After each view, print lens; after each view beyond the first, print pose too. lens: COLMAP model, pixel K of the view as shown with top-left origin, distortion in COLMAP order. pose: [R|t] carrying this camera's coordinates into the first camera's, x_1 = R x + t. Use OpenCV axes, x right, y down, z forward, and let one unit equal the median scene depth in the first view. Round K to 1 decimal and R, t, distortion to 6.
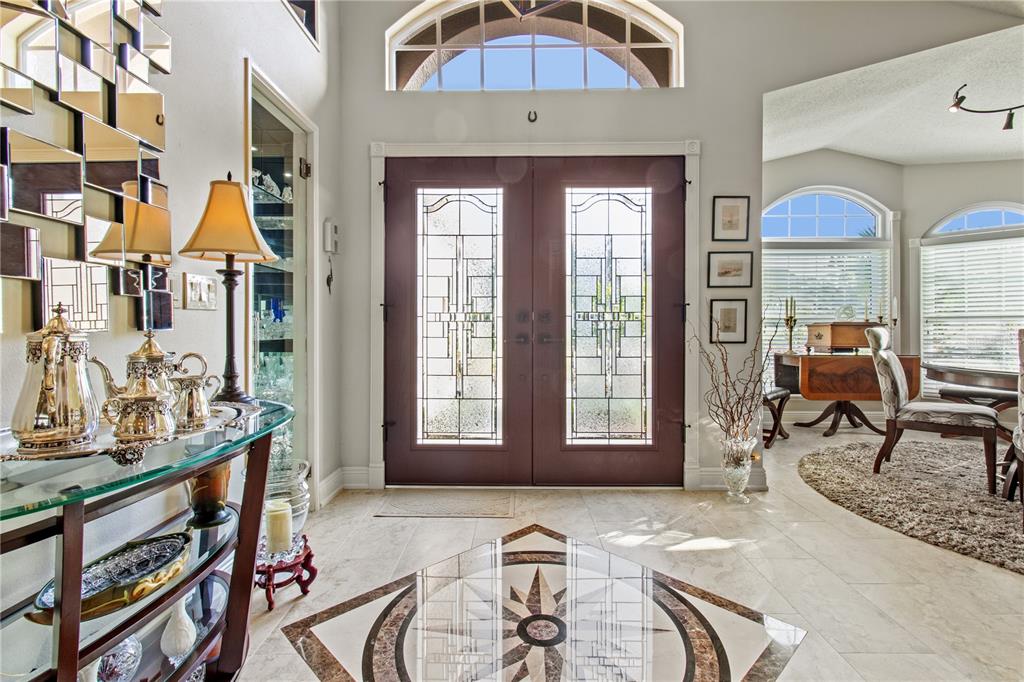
lens RADIAL K [[479.0, 0, 511.0], [0, 479.0, 328.2], [0, 0, 1]] dist [-0.001376, 0.003262]
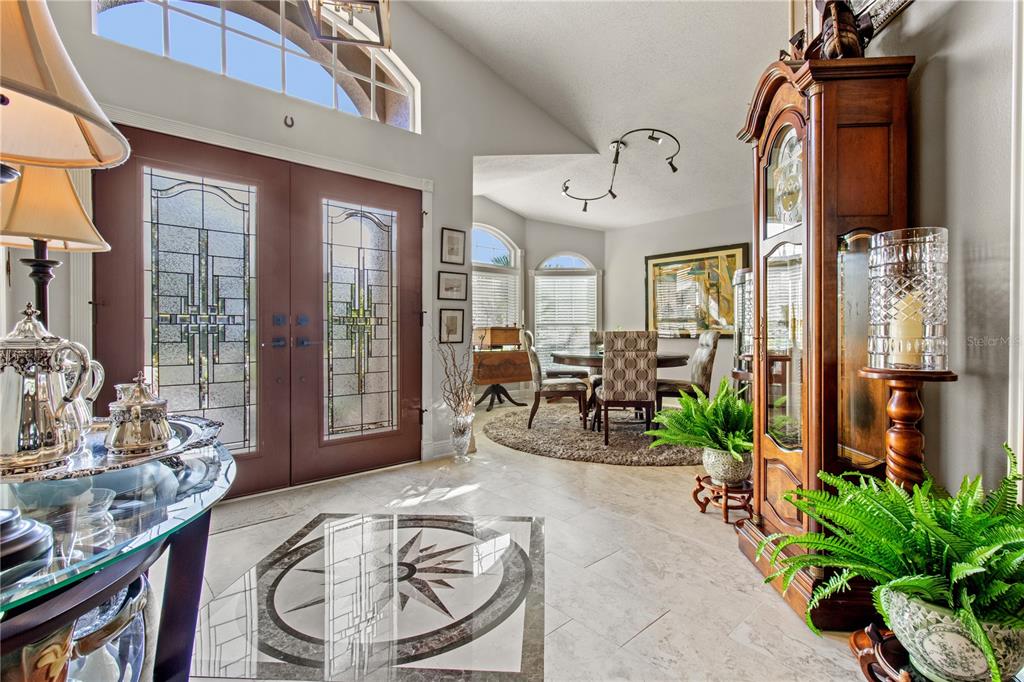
lens RADIAL K [[479.0, 0, 515.9], [0, 479.0, 338.1], [0, 0, 1]] dist [-0.001376, 0.003262]
pose [[0.736977, -0.010447, 0.675837, -0.286842], [0.000768, 0.999893, 0.014619, -0.000822], [-0.675917, -0.010255, 0.736906, -0.069521]]
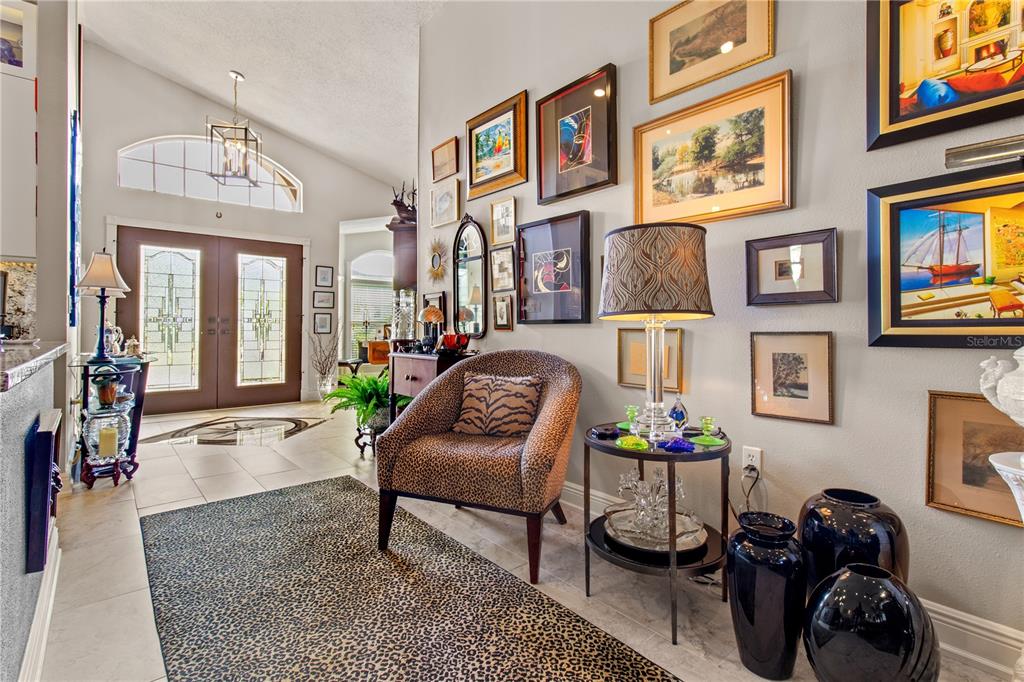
lens RADIAL K [[479.0, 0, 517.7], [0, 479.0, 327.0], [0, 0, 1]] dist [-0.001376, 0.003262]
pose [[0.742095, 0.006037, 0.670268, -0.345065], [-0.007261, 0.999973, -0.000968, -0.002775], [-0.670255, -0.004148, 0.742119, -1.198048]]
